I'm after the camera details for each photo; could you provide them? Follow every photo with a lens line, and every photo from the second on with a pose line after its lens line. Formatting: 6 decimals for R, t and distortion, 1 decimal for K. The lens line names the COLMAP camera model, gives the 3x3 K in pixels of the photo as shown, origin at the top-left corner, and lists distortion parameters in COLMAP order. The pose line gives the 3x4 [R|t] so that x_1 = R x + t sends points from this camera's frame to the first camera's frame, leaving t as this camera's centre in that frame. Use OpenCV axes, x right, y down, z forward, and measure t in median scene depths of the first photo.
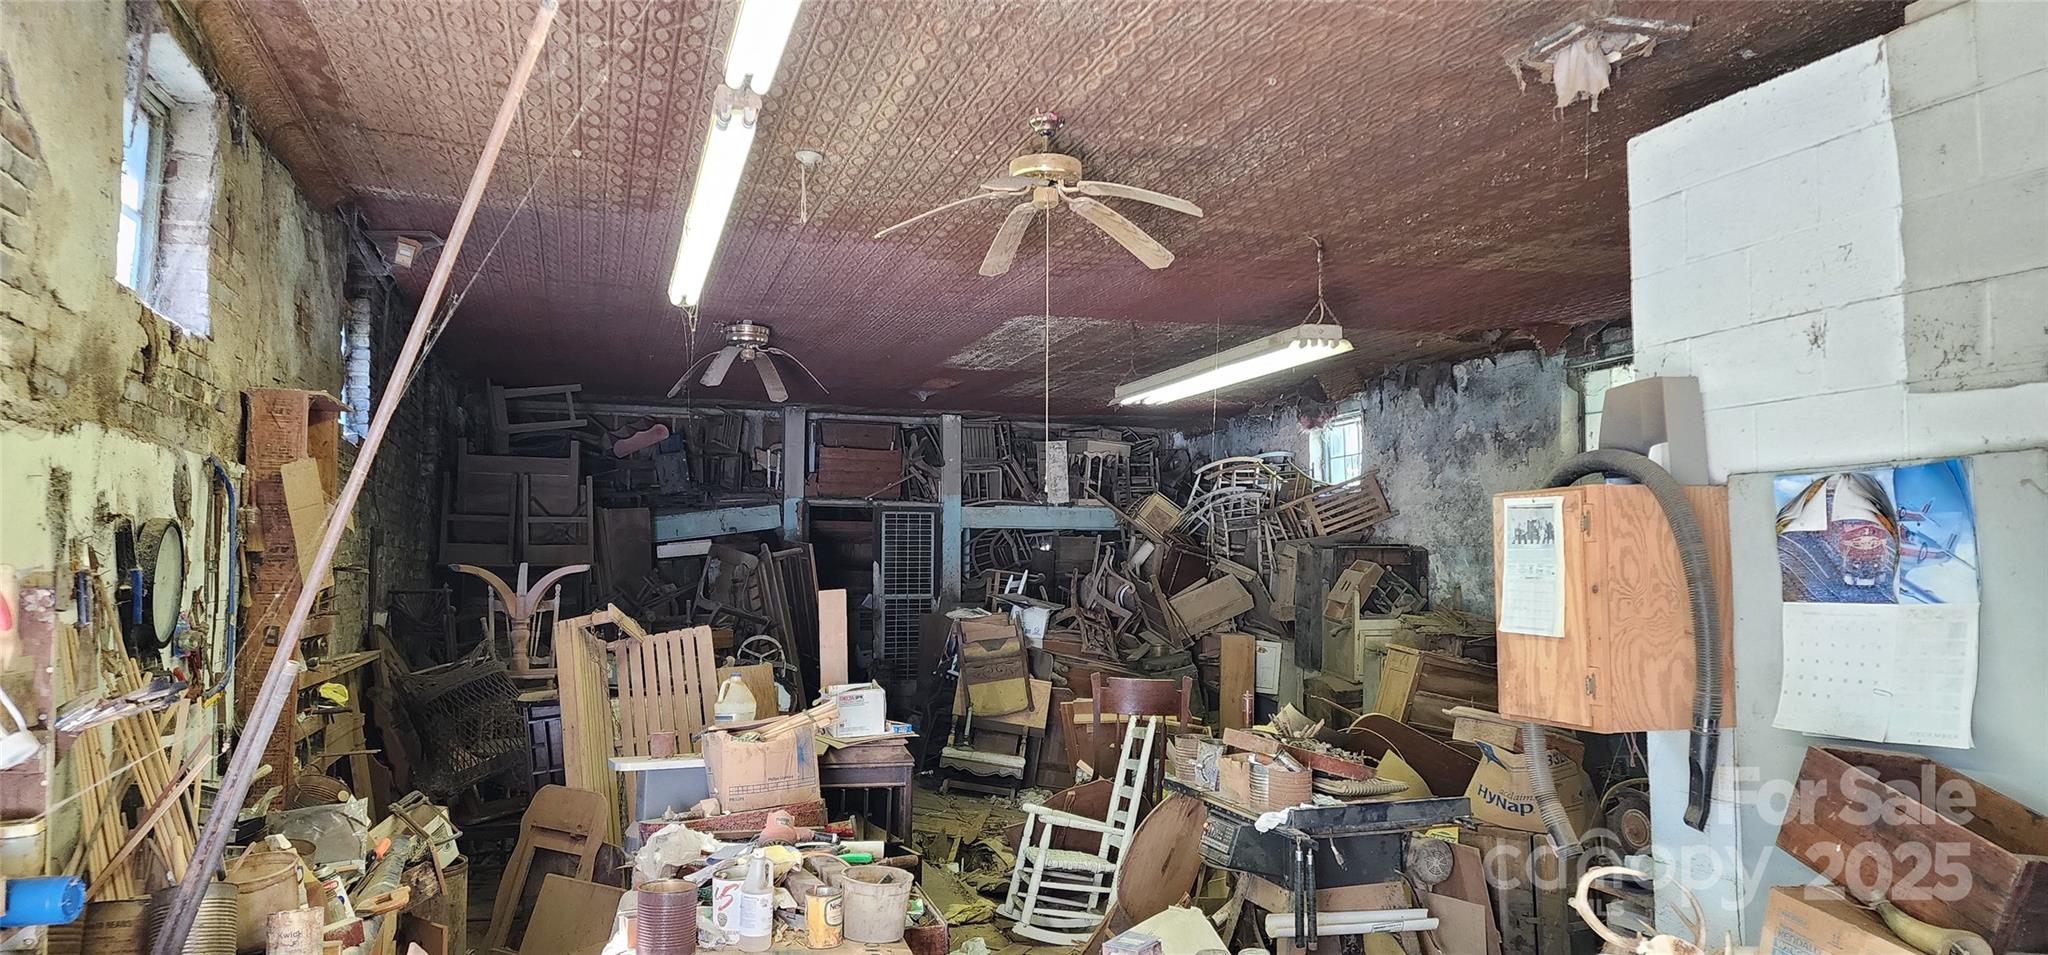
lens RADIAL K [[1388.1, 0, 1026.3], [0, 1388.1, 466.4], [0, 0, 1]] dist [0.177631, -0.148385]
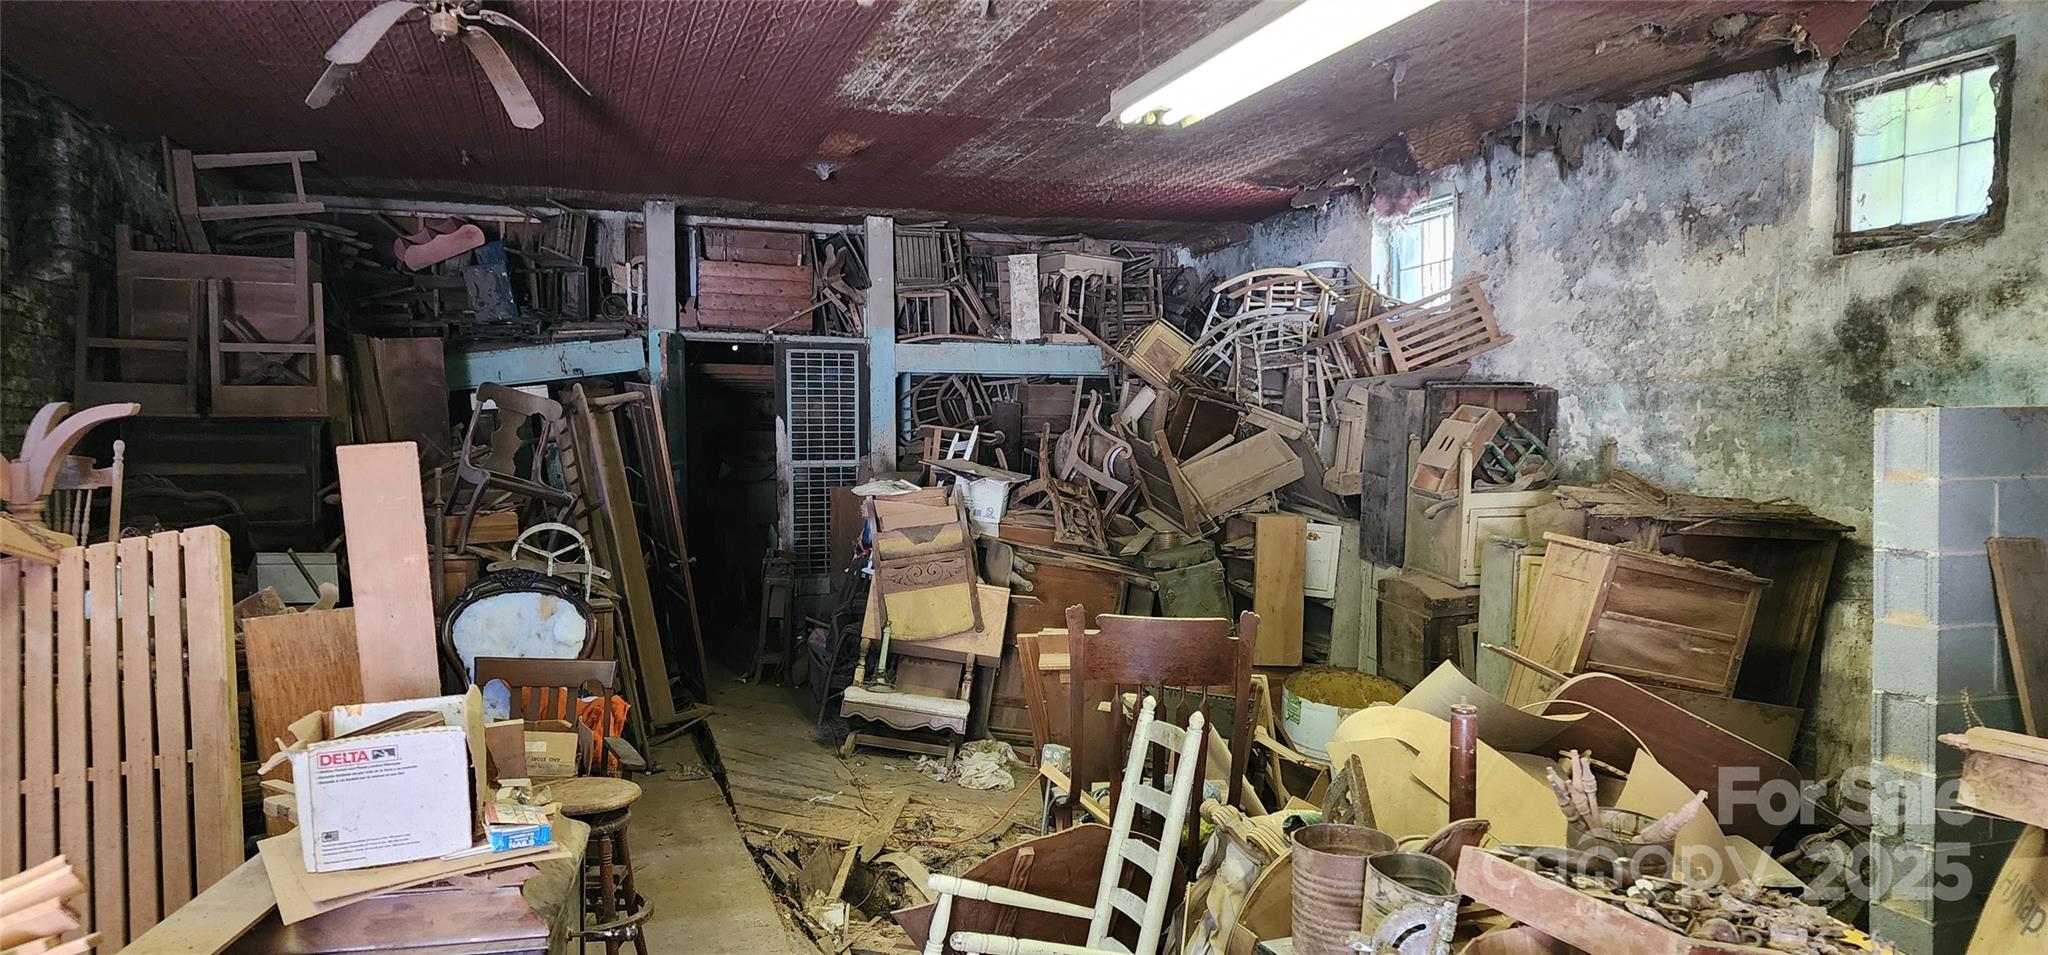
lens RADIAL K [[1388.1, 0, 1026.3], [0, 1388.1, 466.4], [0, 0, 1]] dist [0.177631, -0.148385]
pose [[0.999892, -0.004201, 0.014101, 0.015573], [0.002837, 0.995436, 0.095391, 0.029140], [-0.014437, -0.095341, 0.995340, 0.308532]]
